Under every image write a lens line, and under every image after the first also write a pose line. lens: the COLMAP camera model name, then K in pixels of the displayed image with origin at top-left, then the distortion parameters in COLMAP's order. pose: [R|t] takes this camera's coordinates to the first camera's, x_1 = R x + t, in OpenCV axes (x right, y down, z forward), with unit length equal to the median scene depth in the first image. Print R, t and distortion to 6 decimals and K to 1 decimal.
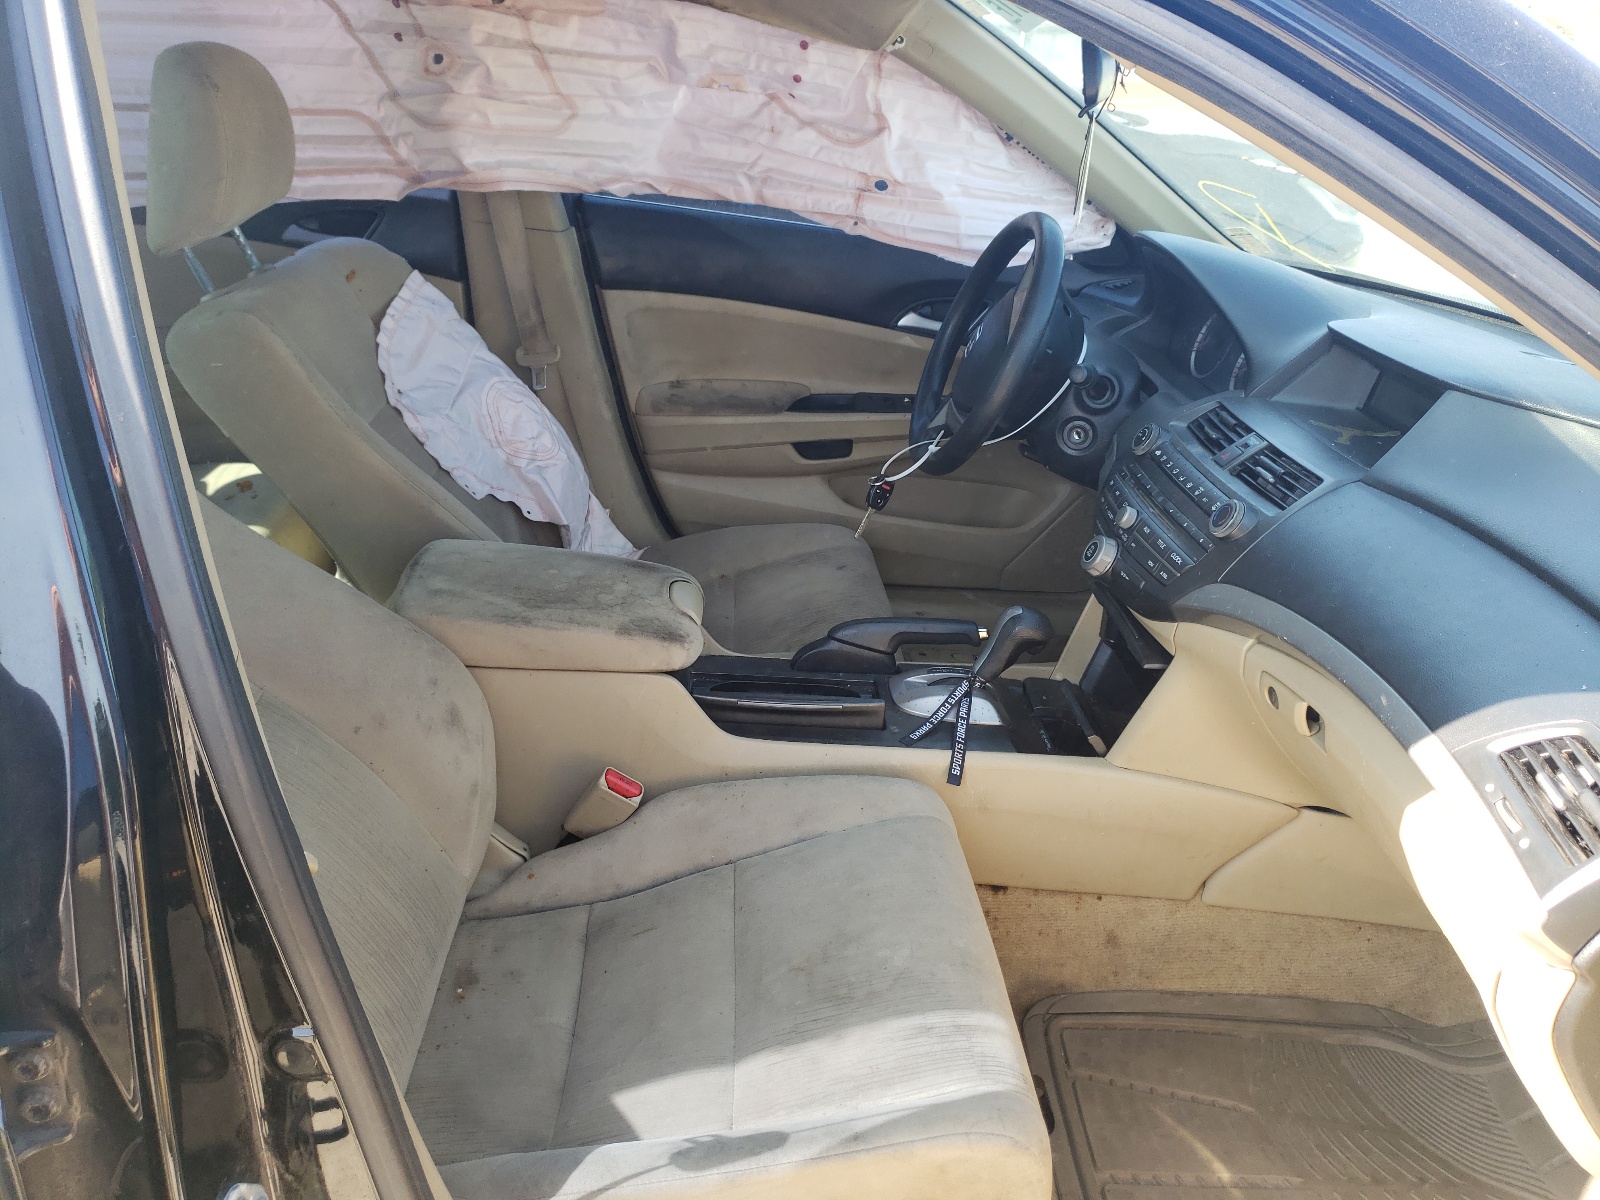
lens RADIAL K [[1211.4, 0, 800.4], [0, 1211.4, 606.1], [0, 0, 1]] dist [0.007592, 0.002552]
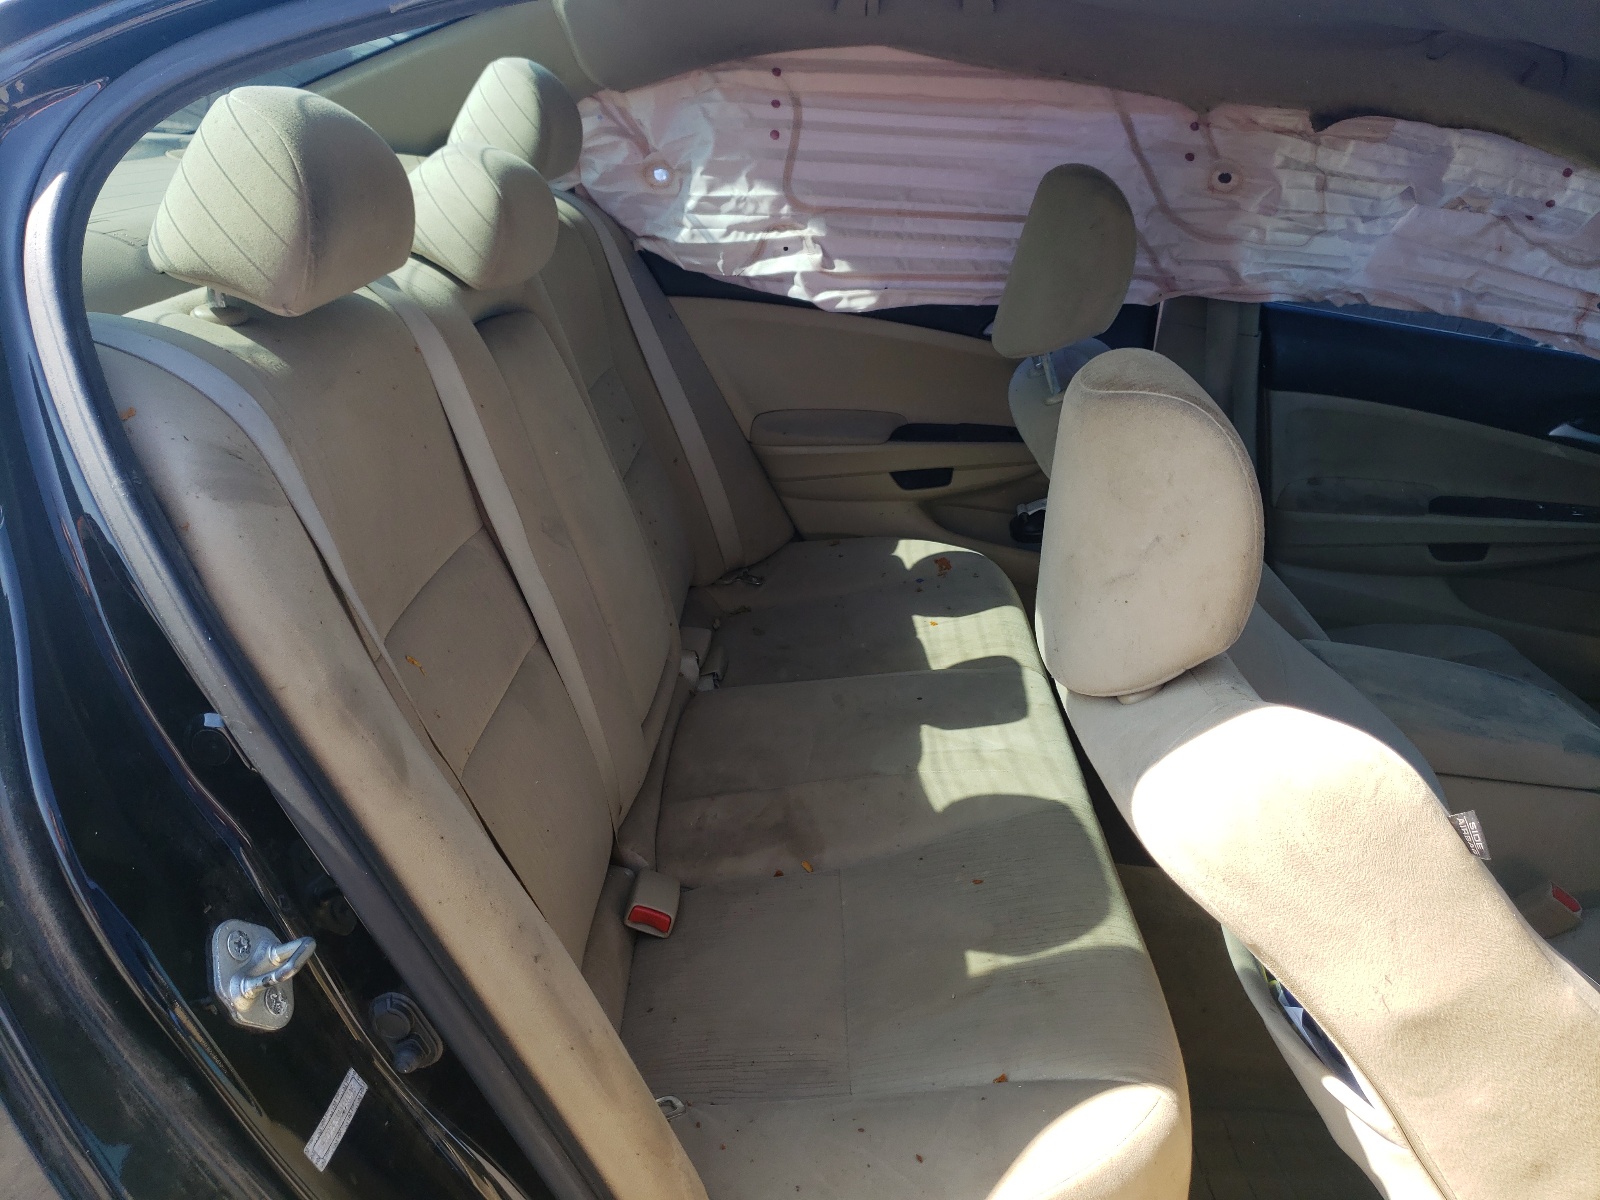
lens RADIAL K [[1211.4, 0, 800.3], [0, 1211.4, 594.3], [0, 0, 1]] dist [0.007592, 0.002552]
pose [[0.995693, 0.056641, -0.073391, -0.526369], [-0.060174, 0.997088, -0.046845, -0.015268], [0.070524, 0.051059, 0.996202, -0.058608]]
